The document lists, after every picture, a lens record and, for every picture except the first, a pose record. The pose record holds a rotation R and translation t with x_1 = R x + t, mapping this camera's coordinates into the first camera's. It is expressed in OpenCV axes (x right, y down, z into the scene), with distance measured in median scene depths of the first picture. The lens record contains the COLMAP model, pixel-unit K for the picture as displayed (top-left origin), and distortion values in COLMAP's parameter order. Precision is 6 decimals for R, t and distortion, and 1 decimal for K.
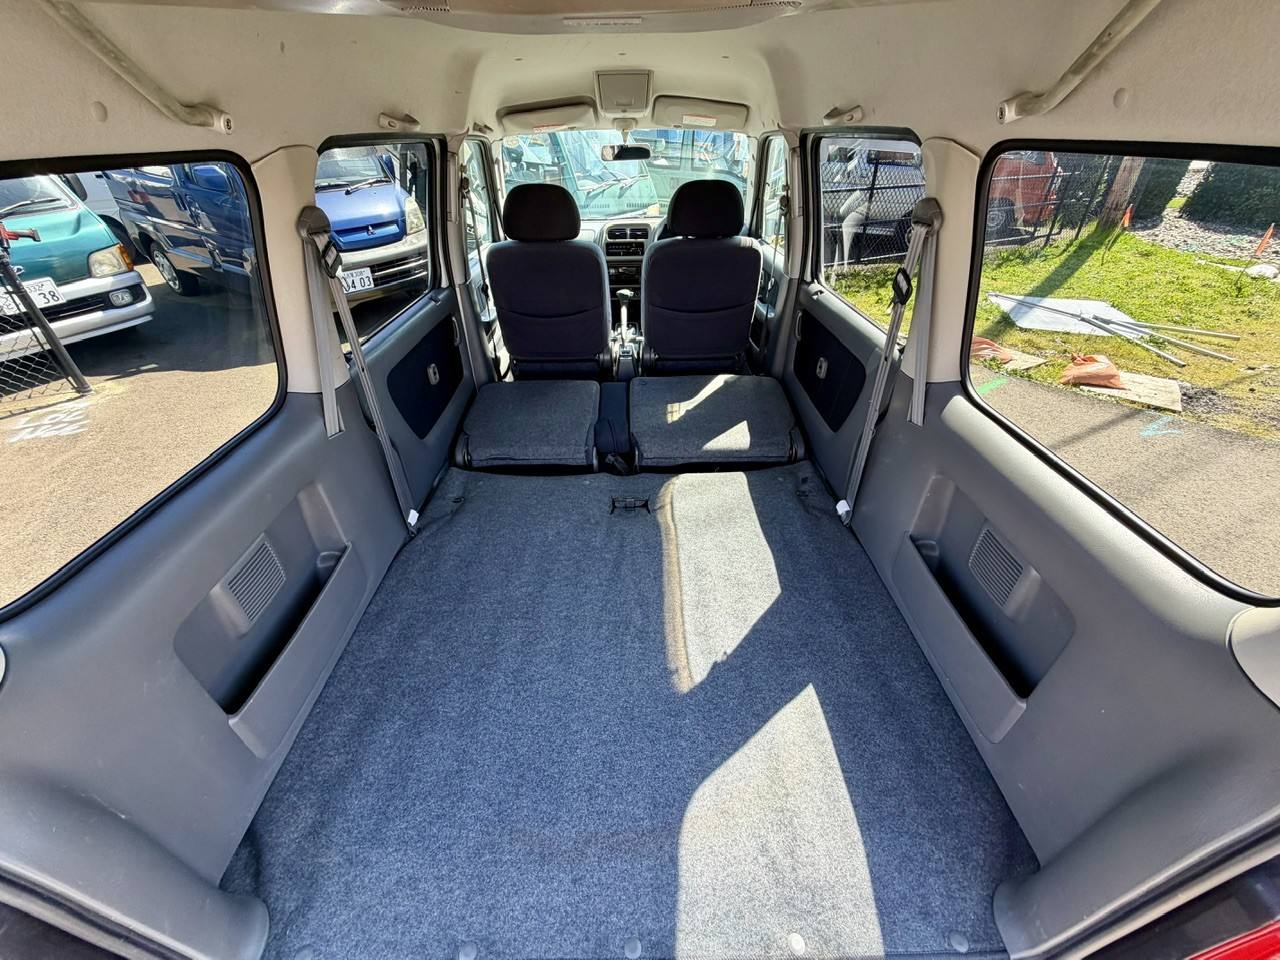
lens RADIAL K [[507.8, 0, 634.4], [0, 507.8, 478.7], [0, 0, 1]] dist [-0.002155, 0.000733]
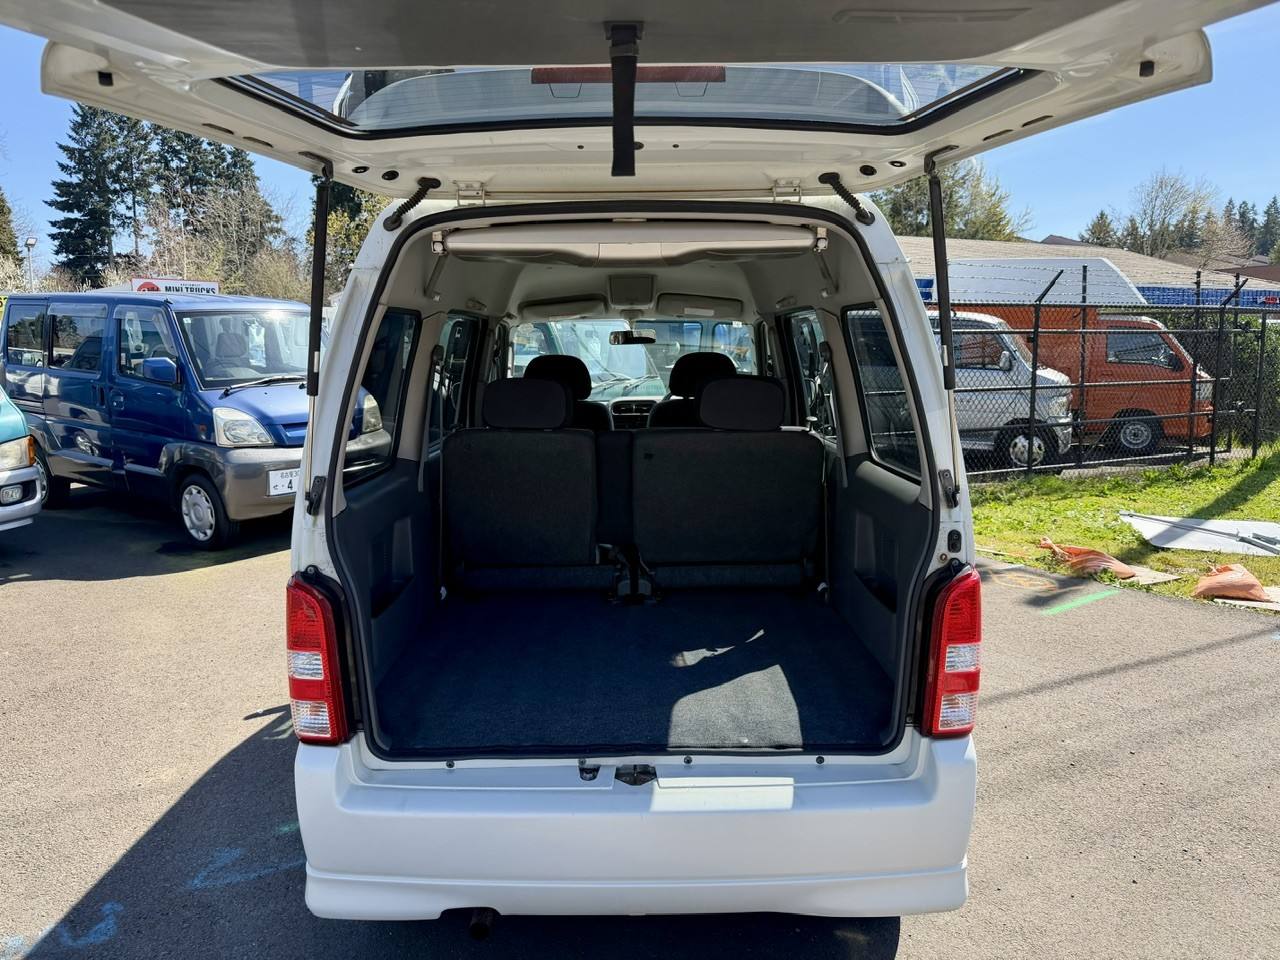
lens RADIAL K [[906.4, 0, 640.0], [0, 906.4, 480.0], [0, 0, 1]] dist [0.032815, -0.046444]
pose [[0.999997, 0.001536, -0.001921, 0.002598], [-0.002219, 0.900507, -0.434836, 0.262663], [0.001062, 0.434839, 0.900508, -0.335747]]
